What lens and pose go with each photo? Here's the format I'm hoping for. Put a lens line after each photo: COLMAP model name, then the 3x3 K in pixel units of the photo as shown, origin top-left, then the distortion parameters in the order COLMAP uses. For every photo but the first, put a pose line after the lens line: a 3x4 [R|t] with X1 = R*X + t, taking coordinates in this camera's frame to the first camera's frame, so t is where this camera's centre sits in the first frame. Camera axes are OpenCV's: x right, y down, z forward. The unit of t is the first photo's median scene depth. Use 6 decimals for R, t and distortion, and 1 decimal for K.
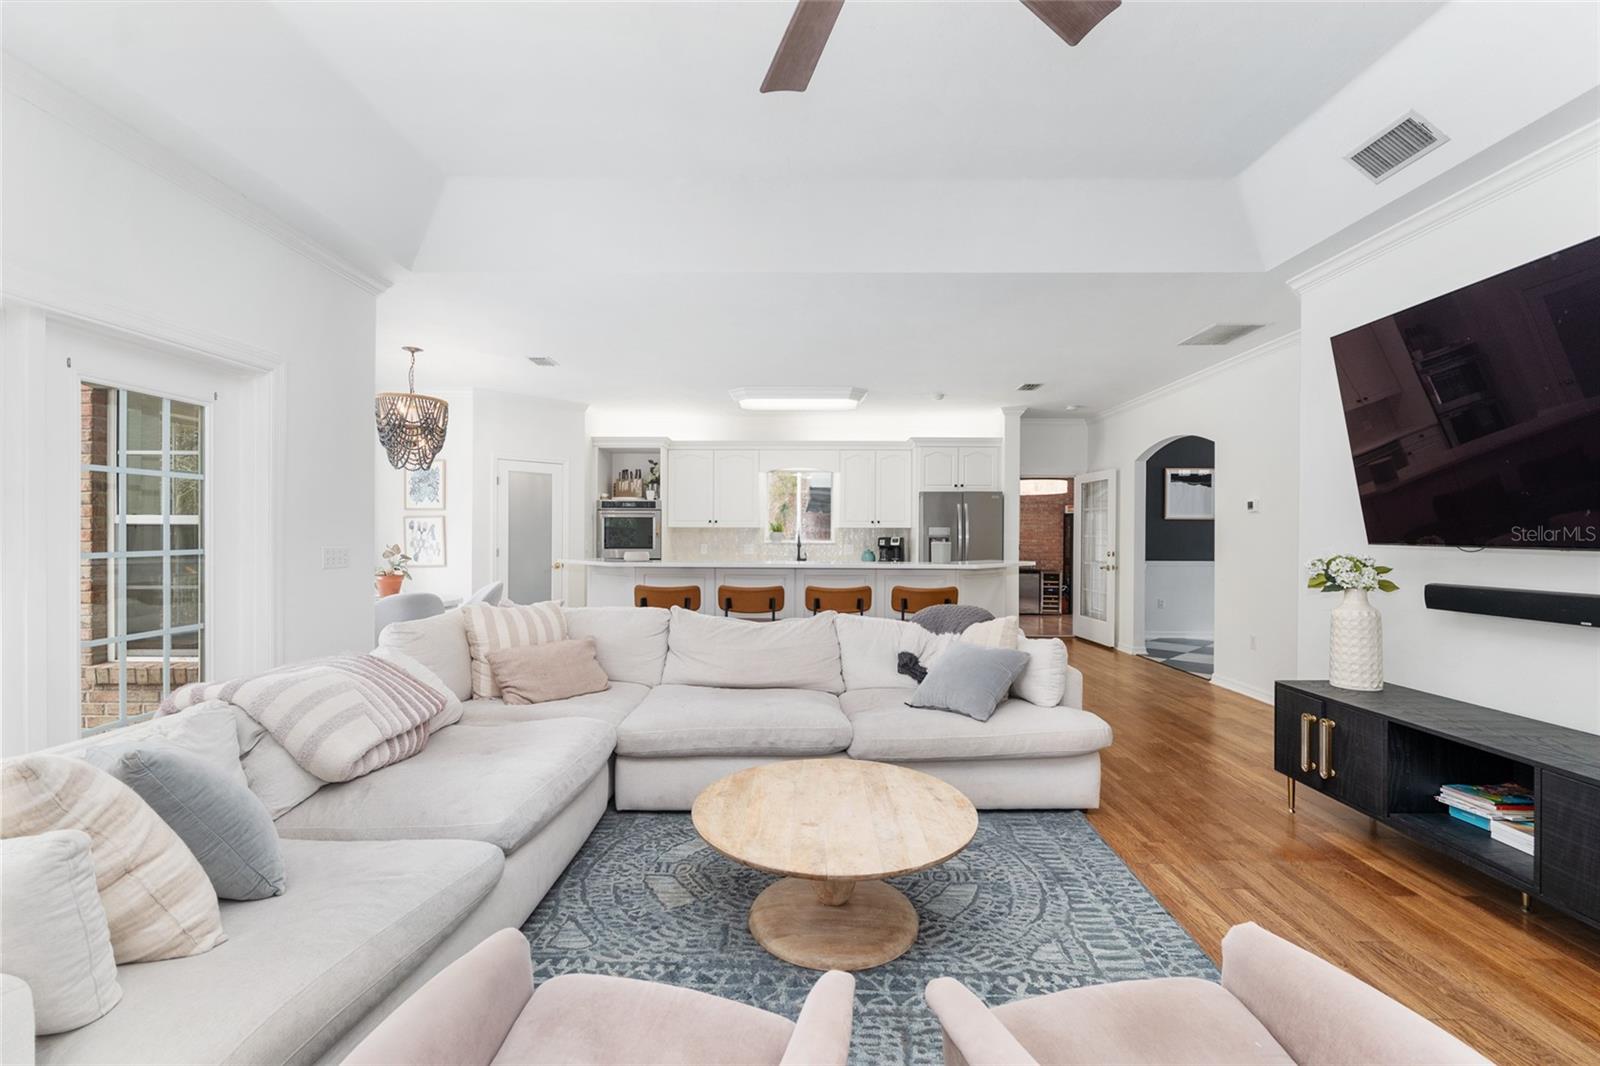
lens RADIAL K [[702.9, 0, 799.4], [0, 702.9, 536.4], [0, 0, 1]] dist [-0.012847, 0.001107]
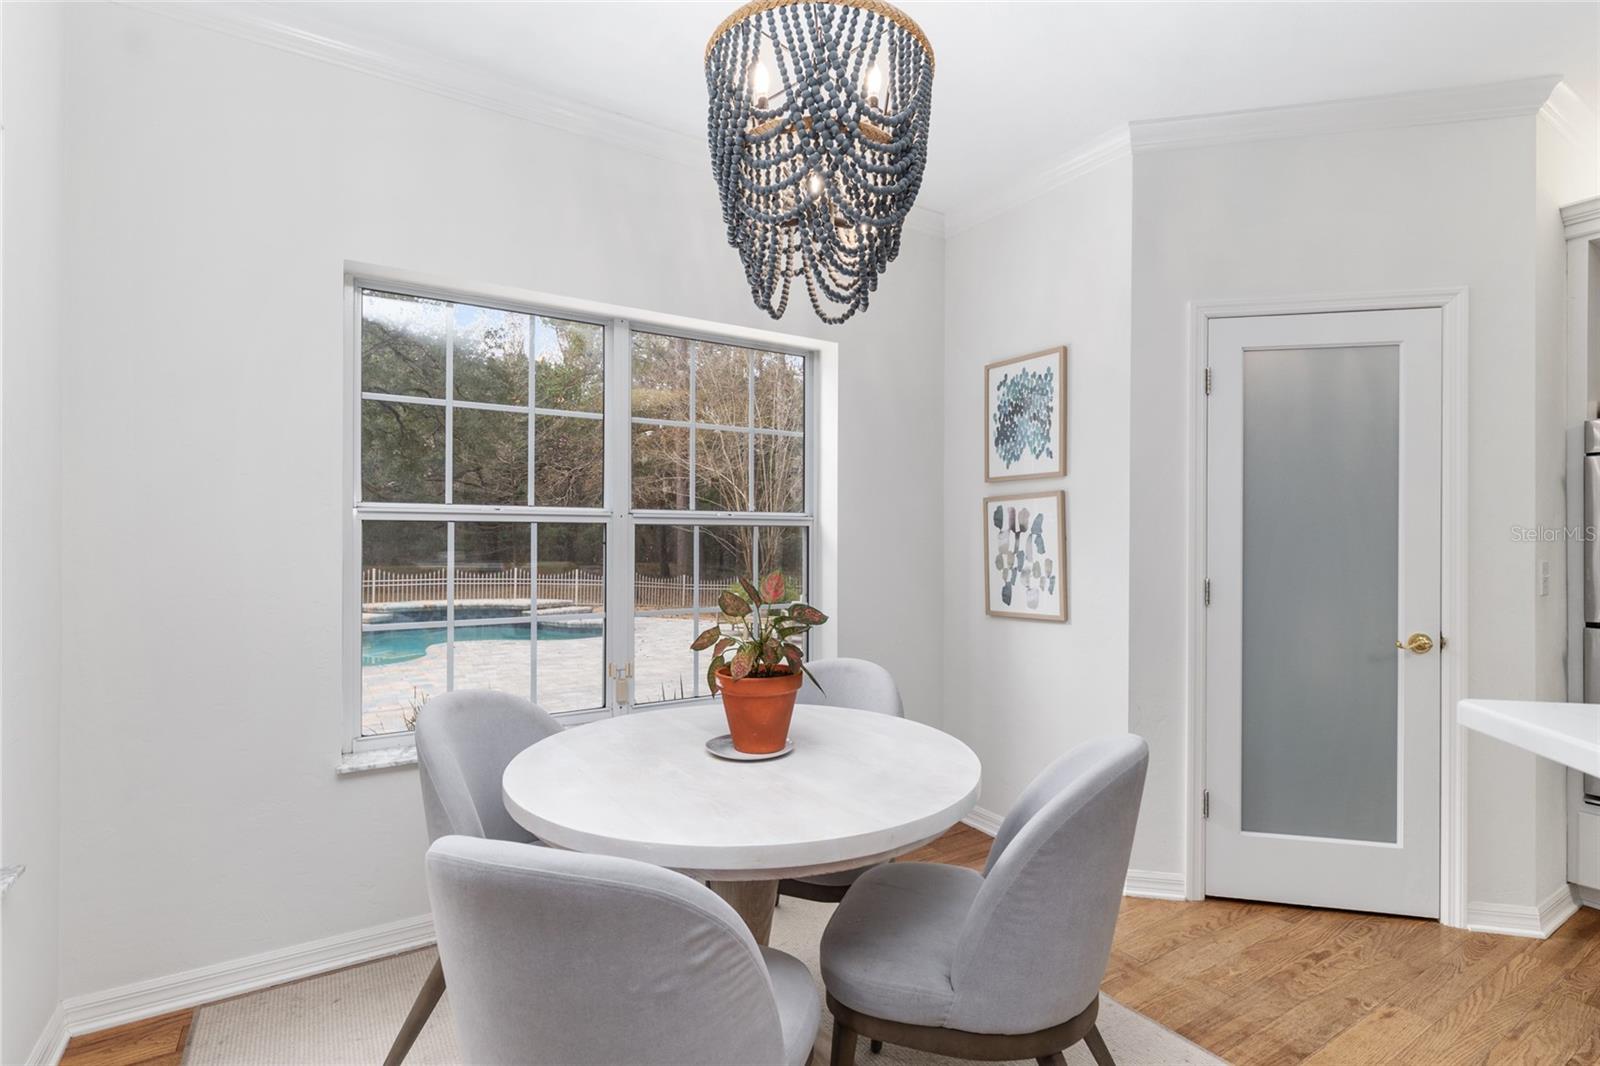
lens RADIAL K [[791.2, 0, 801.5], [0, 791.2, 536.7], [0, 0, 1]] dist [-0.000338, 0.001391]
pose [[0.536154, -0.003865, -0.844112, -0.218118], [-0.006774, 0.999938, -0.008881, 0.000584], [0.844093, 0.010480, 0.536094, 0.647071]]
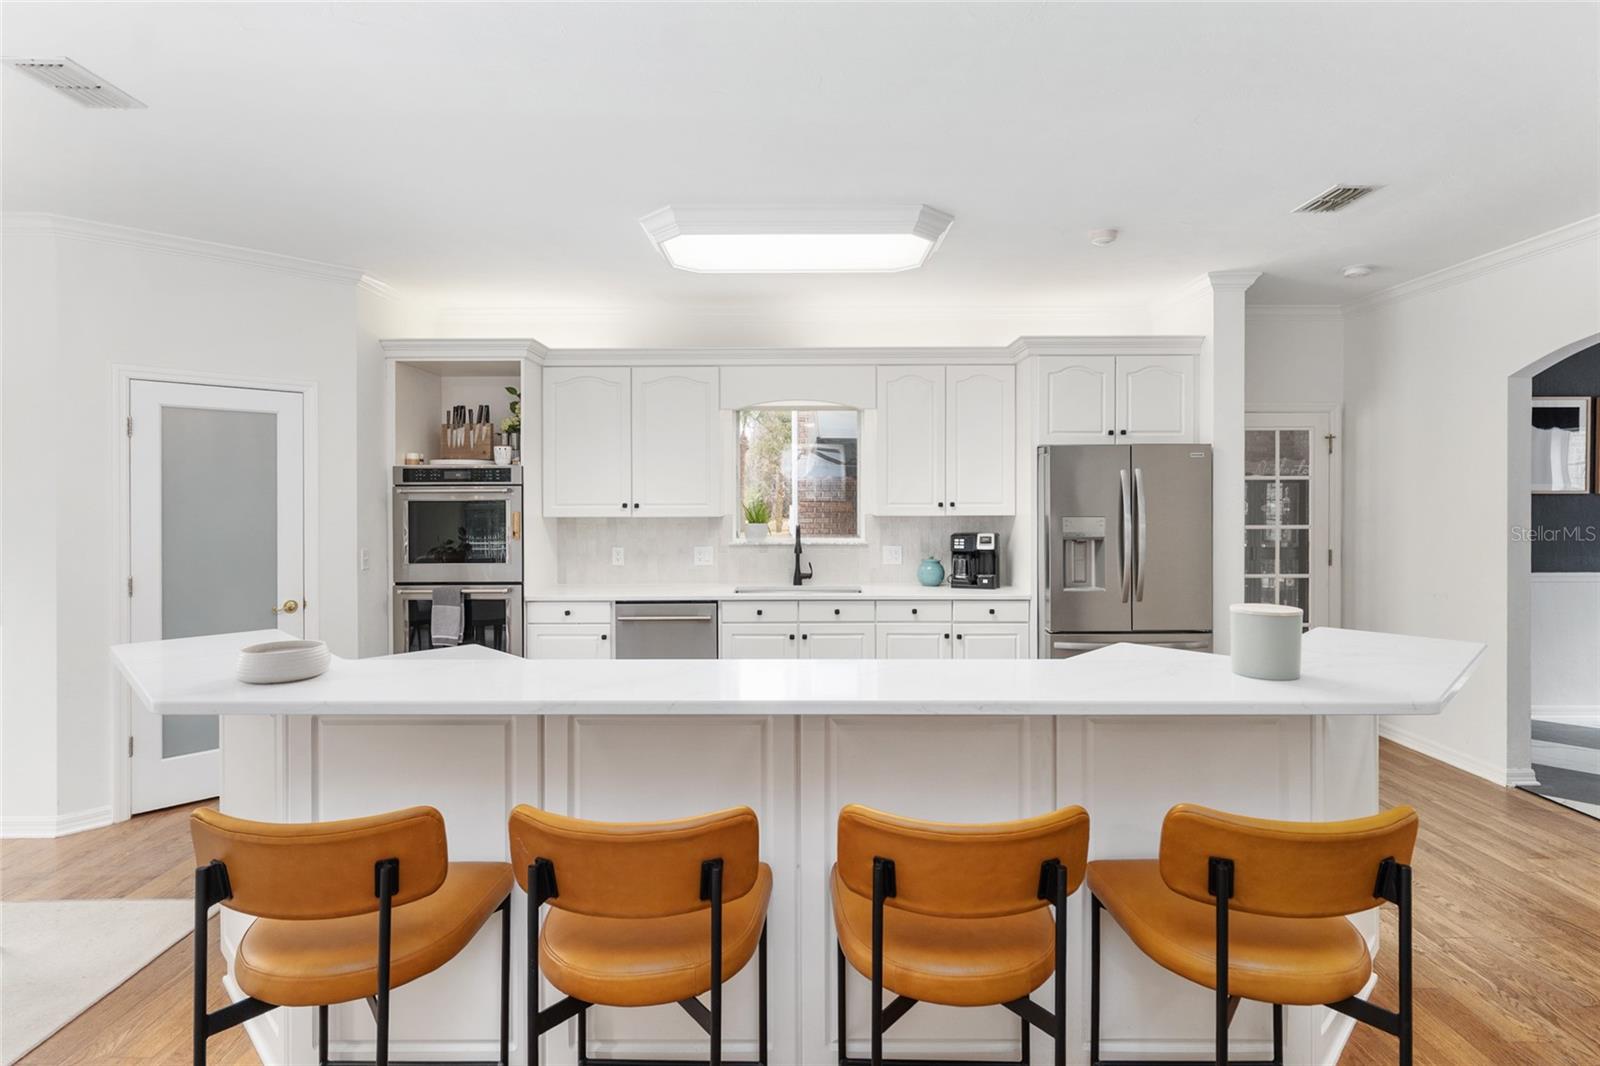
lens RADIAL K [[817.5, 0, 797.6], [0, 817.5, 495.8], [0, 0, 1]] dist [0.002869, 0.000061]
pose [[0.999951, -0.007300, 0.006713, -0.005572], [0.007300, 0.999973, -0.000022, -0.033429], [-0.006712, 0.000071, 0.999977, 0.485460]]
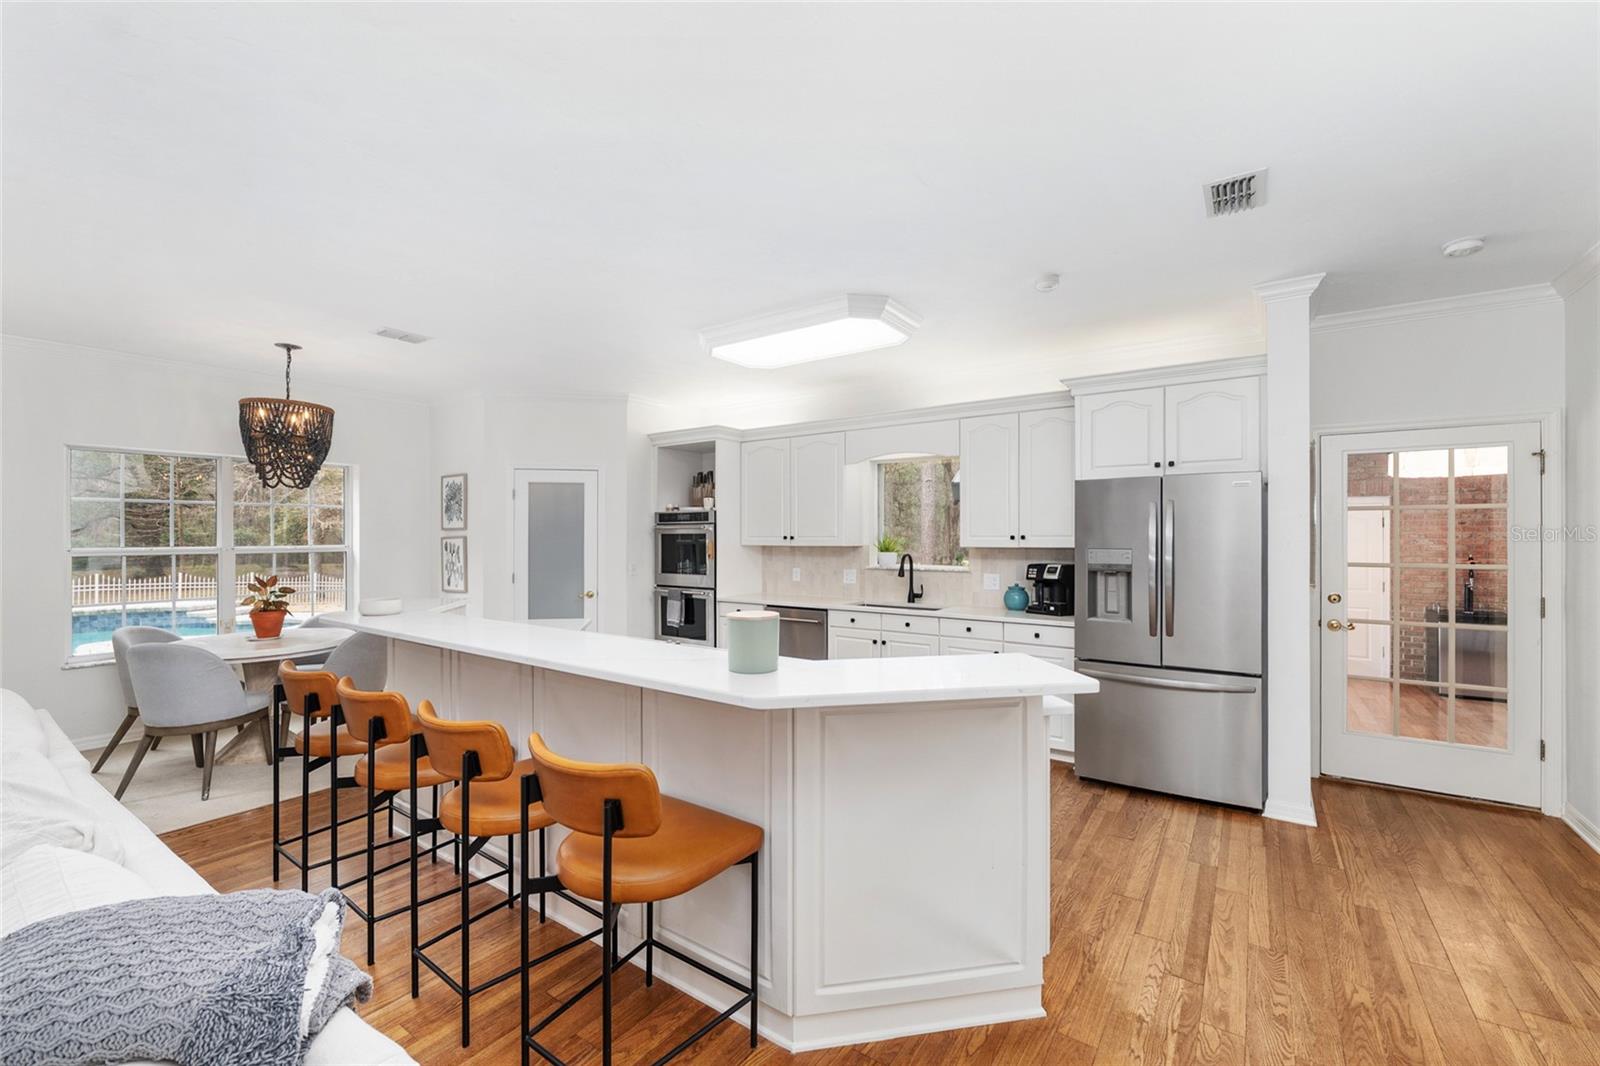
lens RADIAL K [[660.2, 0, 799.8], [0, 660.2, 527.2], [0, 0, 1]] dist [-0.007495, -0.000184]
pose [[0.823440, -0.013276, -0.567248, 0.323267], [0.003351, 0.999823, -0.018535, -0.023427], [0.567394, 0.013362, 0.823338, 0.549326]]
